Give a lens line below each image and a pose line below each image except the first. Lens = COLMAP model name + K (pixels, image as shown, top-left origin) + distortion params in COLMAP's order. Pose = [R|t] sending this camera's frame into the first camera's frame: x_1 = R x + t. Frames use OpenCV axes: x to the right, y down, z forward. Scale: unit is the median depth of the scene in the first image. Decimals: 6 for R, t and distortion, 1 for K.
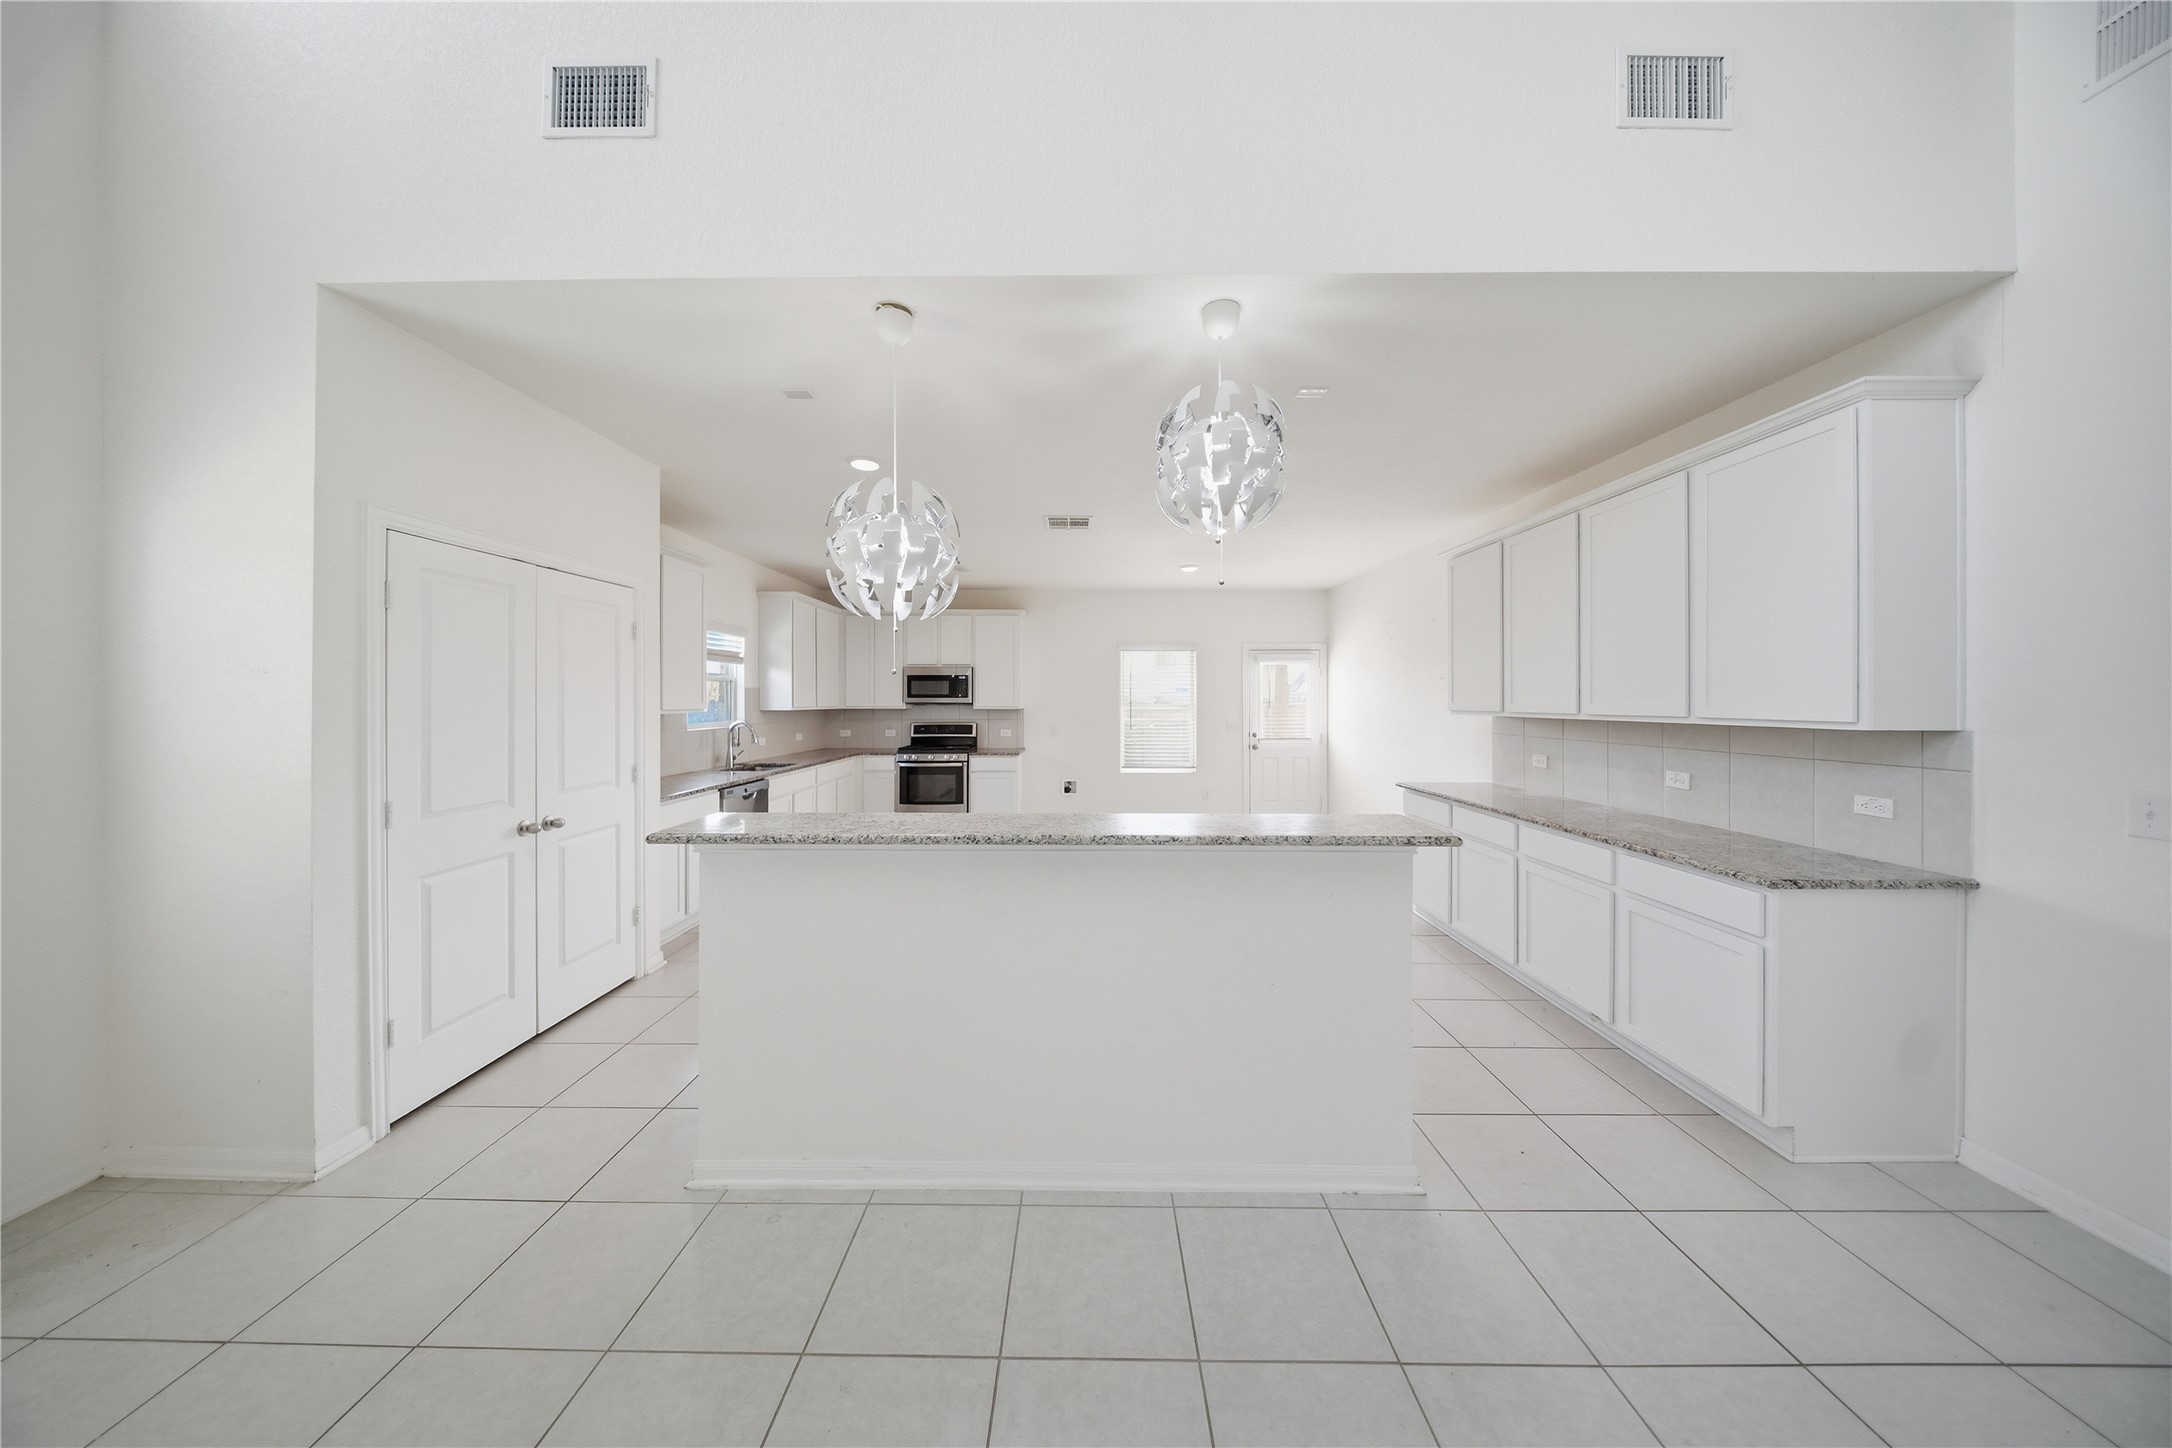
lens RADIAL K [[661.5, 0, 1090.2], [0, 661.5, 705.0], [0, 0, 1]] dist [-0.006291, -0.000123]
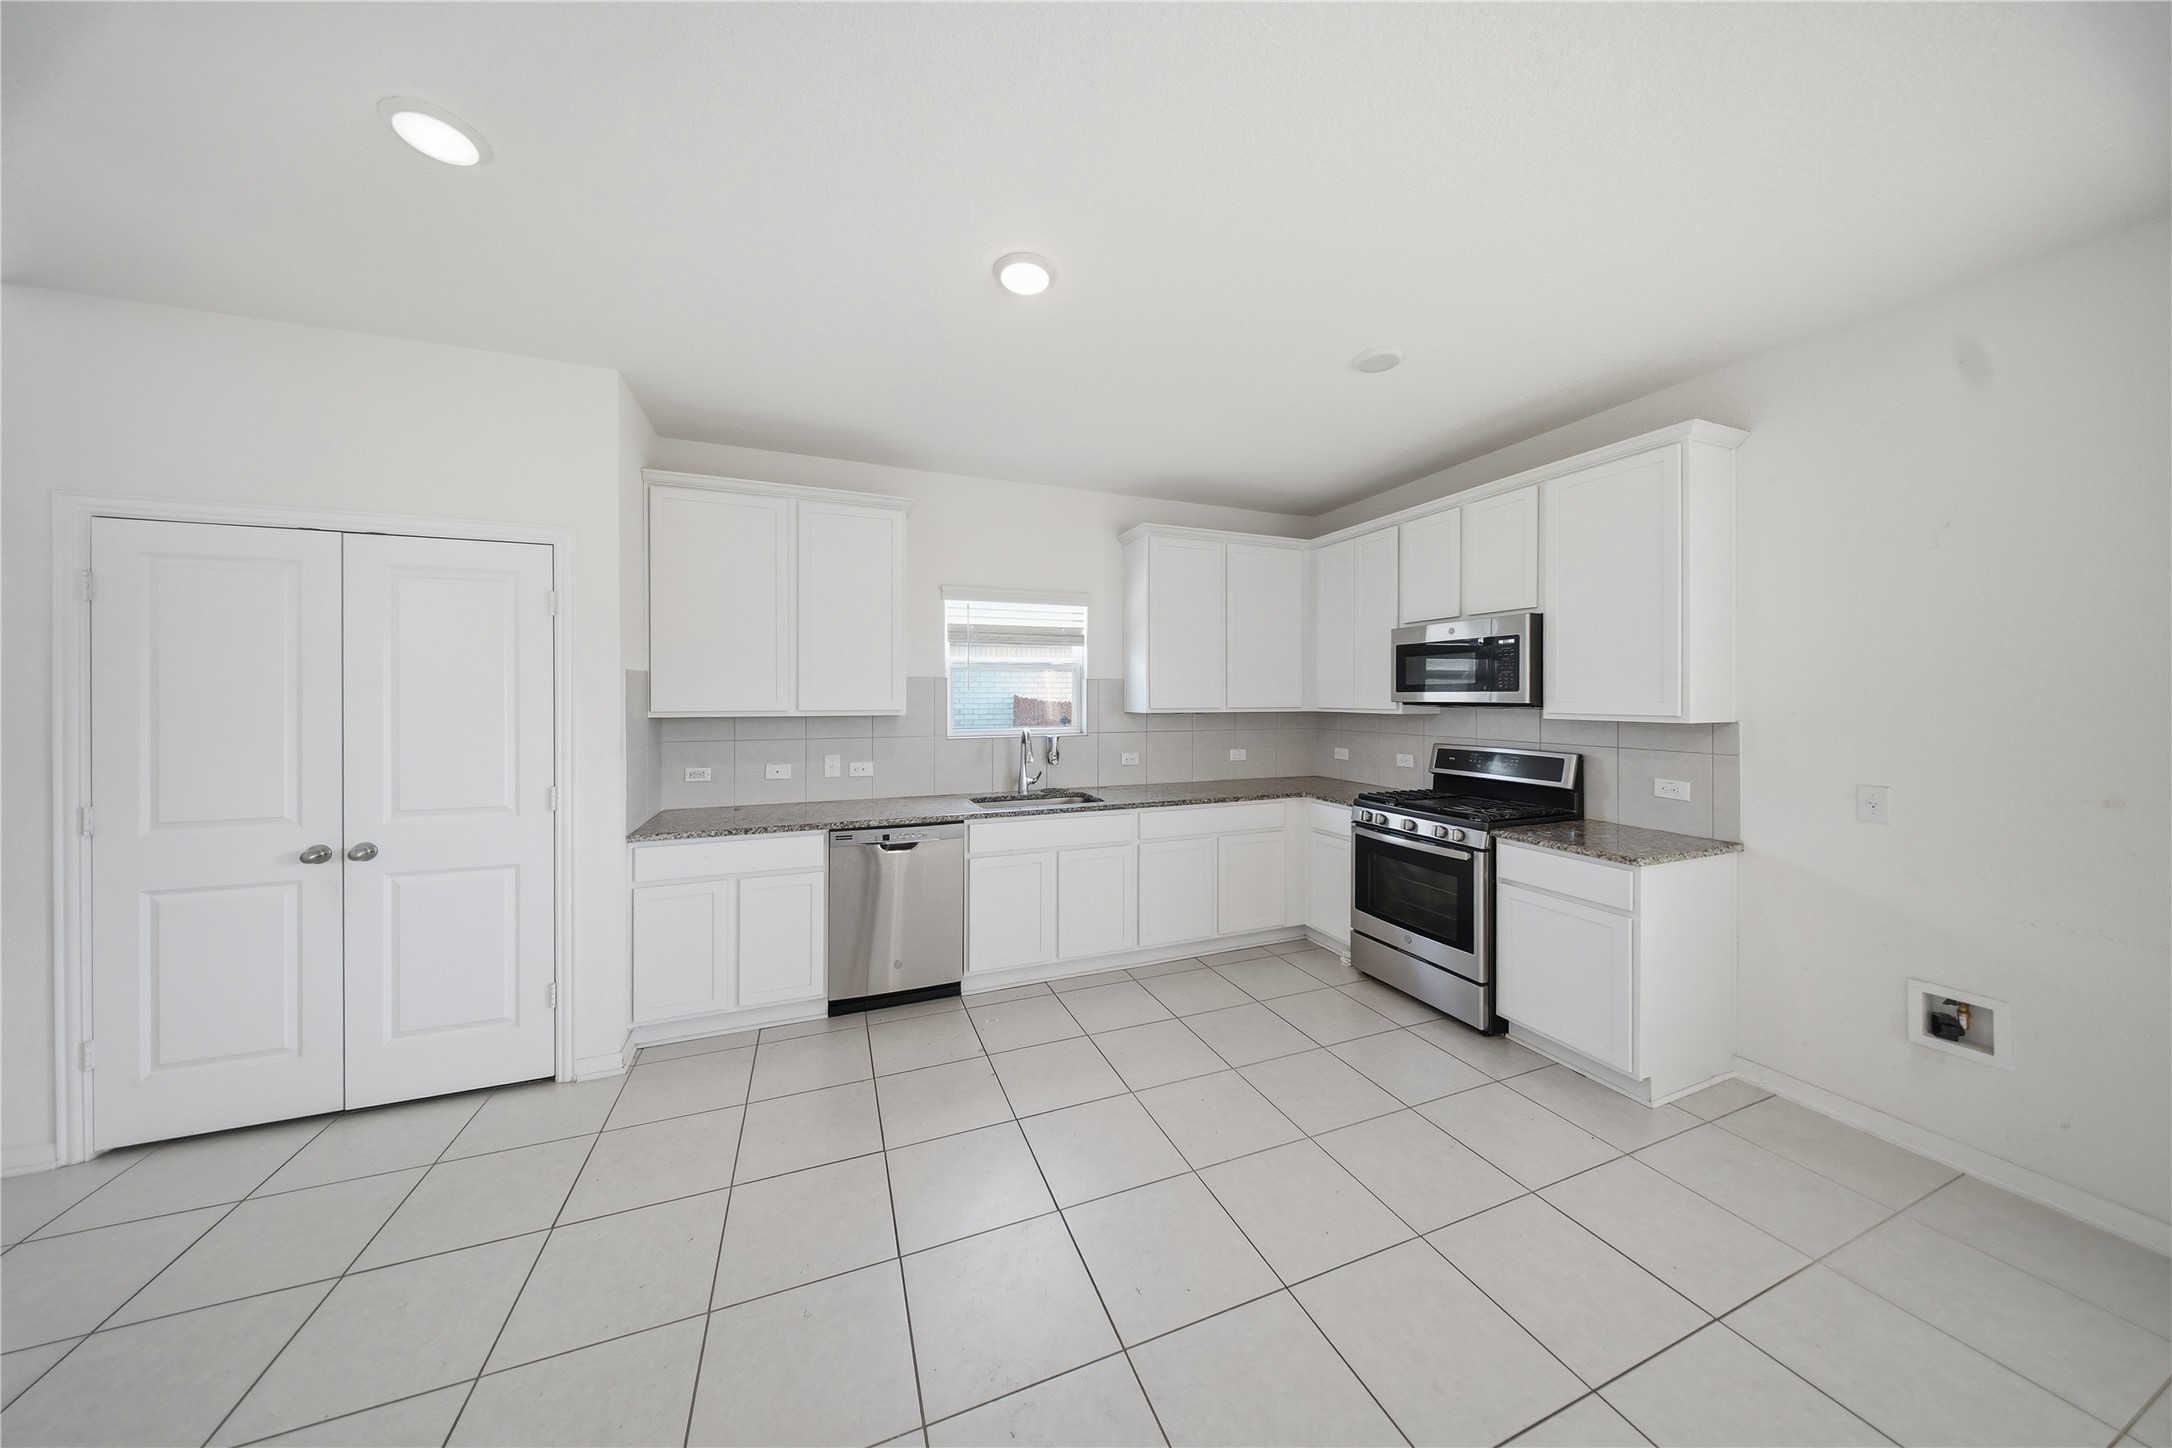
lens RADIAL K [[661.5, 0, 1071.5], [0, 661.5, 702.1], [0, 0, 1]] dist [-0.006291, -0.000123]
pose [[0.359024, 0.003678, -0.933321, 0.094613], [-0.004924, 0.999986, 0.002047, -0.003440], [0.933316, 0.003861, 0.359037, 0.626933]]
